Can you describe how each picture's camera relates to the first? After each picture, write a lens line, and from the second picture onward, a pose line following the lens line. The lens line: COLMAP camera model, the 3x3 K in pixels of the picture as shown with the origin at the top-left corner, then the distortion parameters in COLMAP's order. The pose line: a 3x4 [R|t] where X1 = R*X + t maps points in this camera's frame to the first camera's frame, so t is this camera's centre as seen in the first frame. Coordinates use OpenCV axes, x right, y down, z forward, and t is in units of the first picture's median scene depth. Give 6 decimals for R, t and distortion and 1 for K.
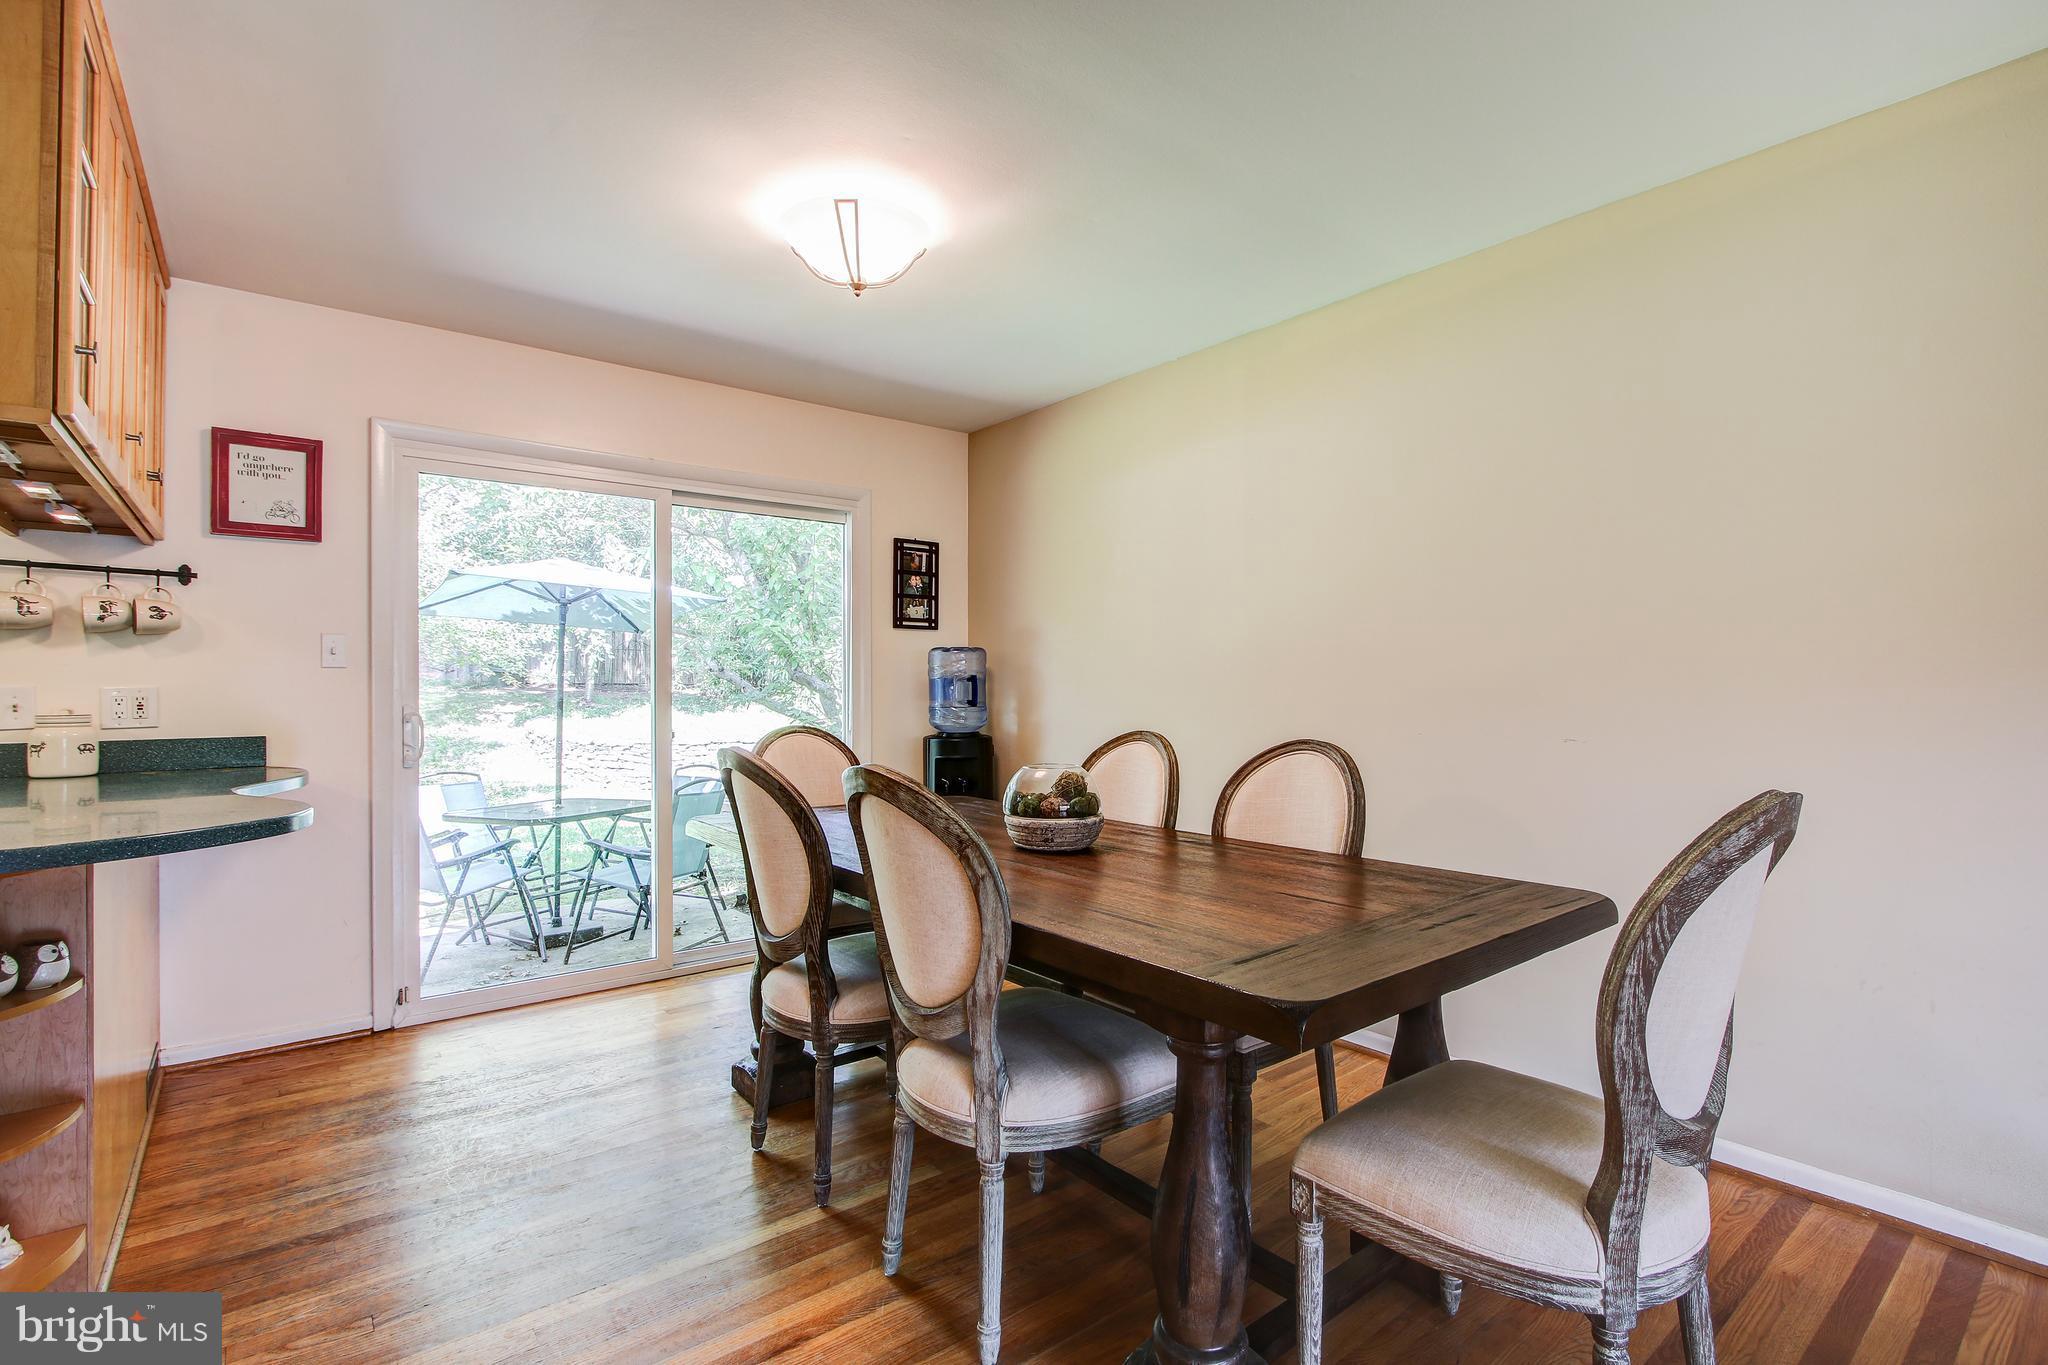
lens RADIAL K [[957.0, 0, 1013.2], [0, 957.0, 660.9], [0, 0, 1]] dist [-0.004571, 0.000065]
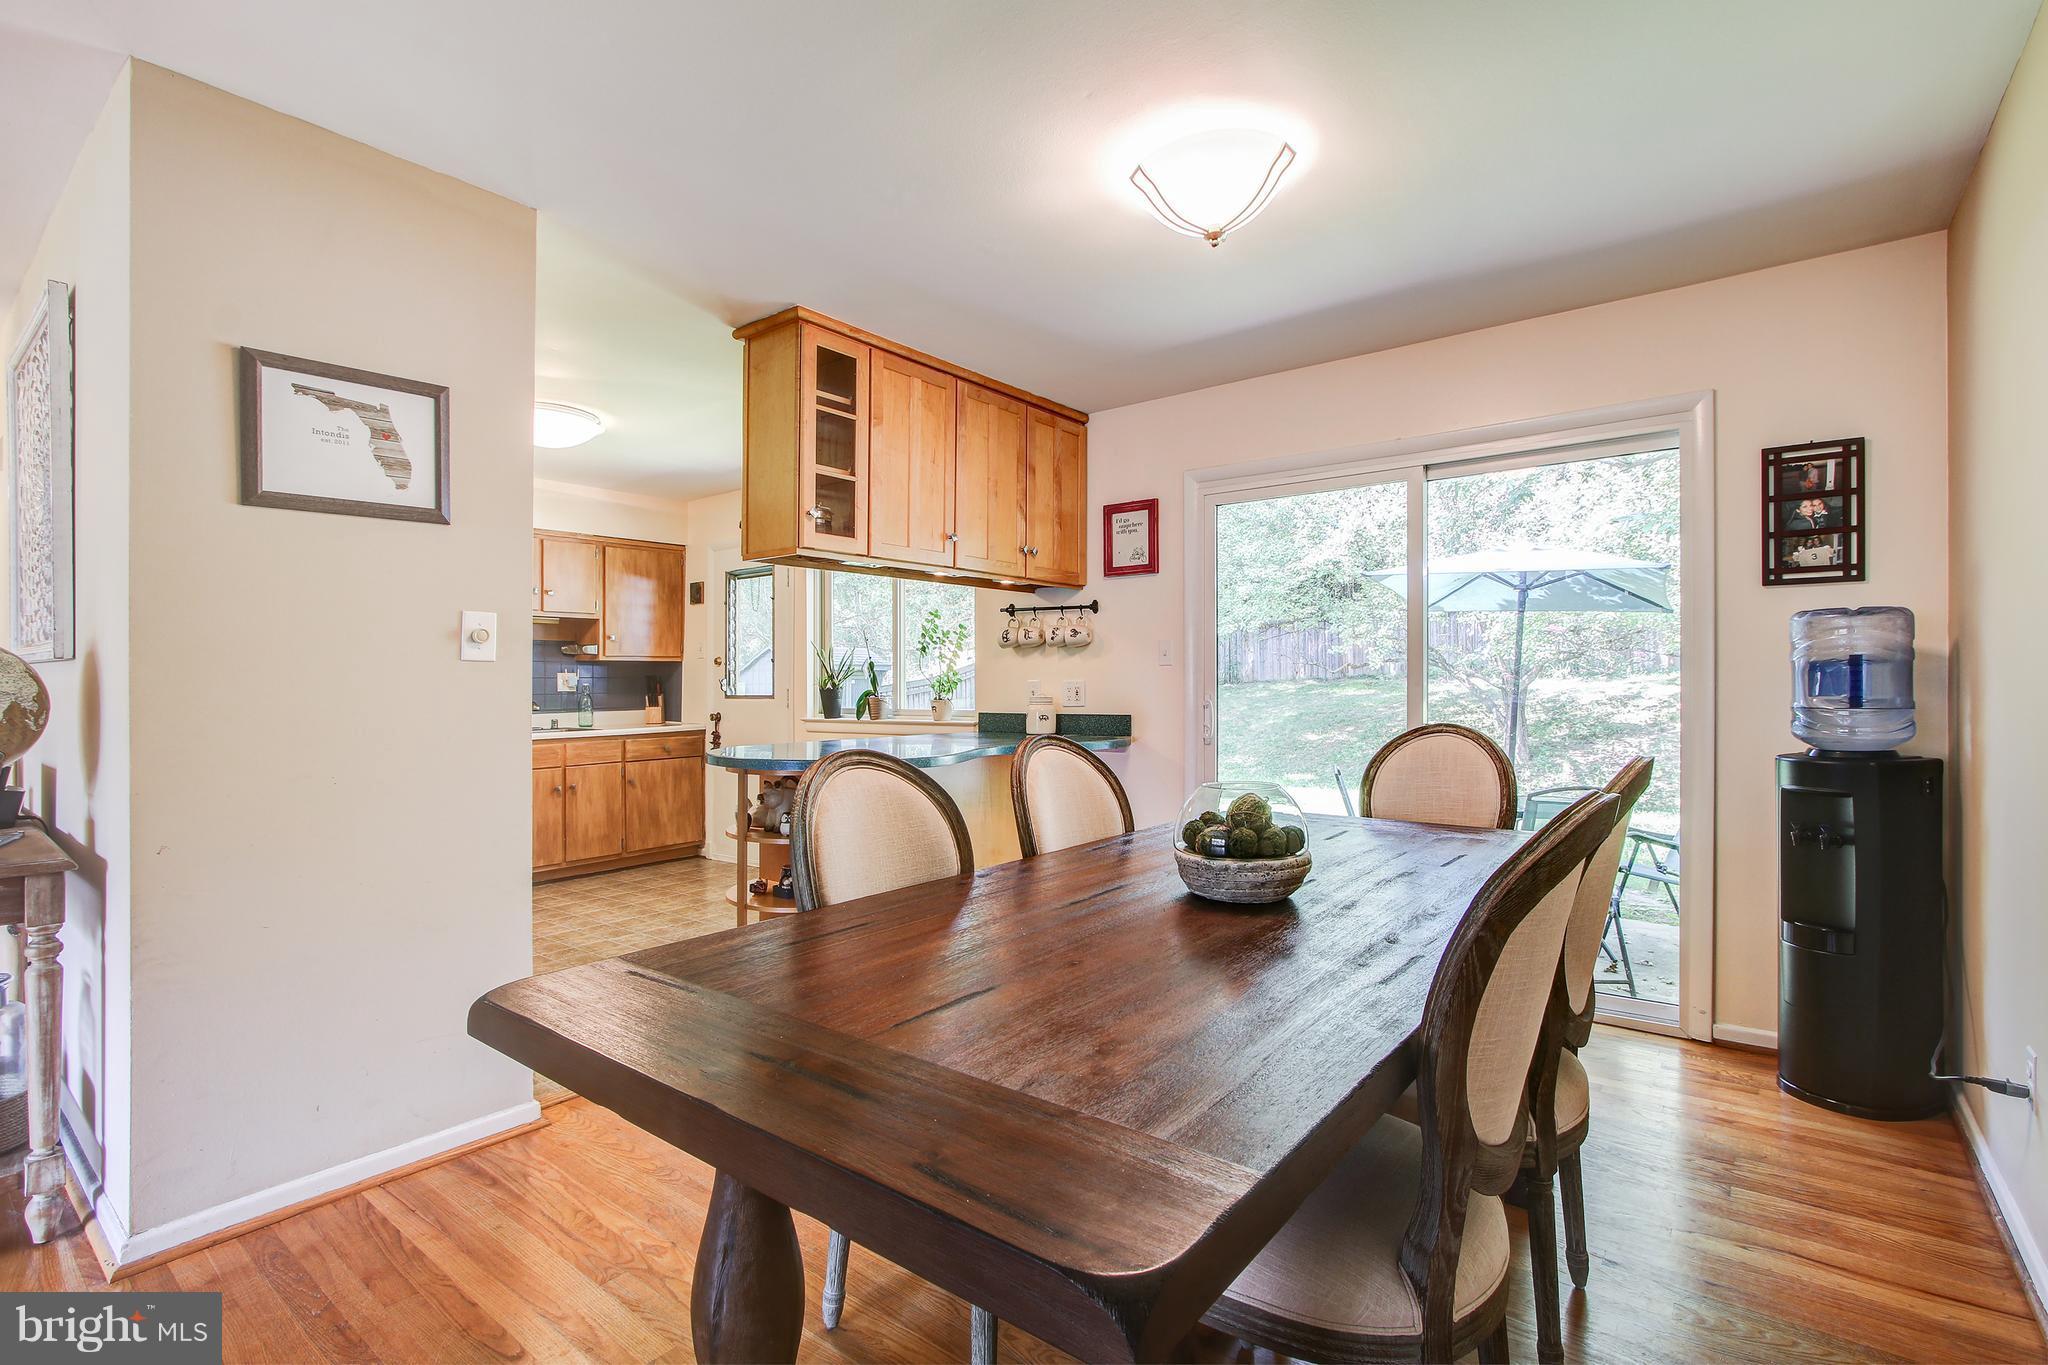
lens RADIAL K [[957.0, 0, 1063.8], [0, 957.0, 633.2], [0, 0, 1]] dist [-0.004571, 0.000065]
pose [[0.249412, -0.050235, -0.967094, 0.385507], [0.031564, 0.998545, -0.043728, 0.011483], [0.967883, -0.019619, 0.250635, 0.367349]]
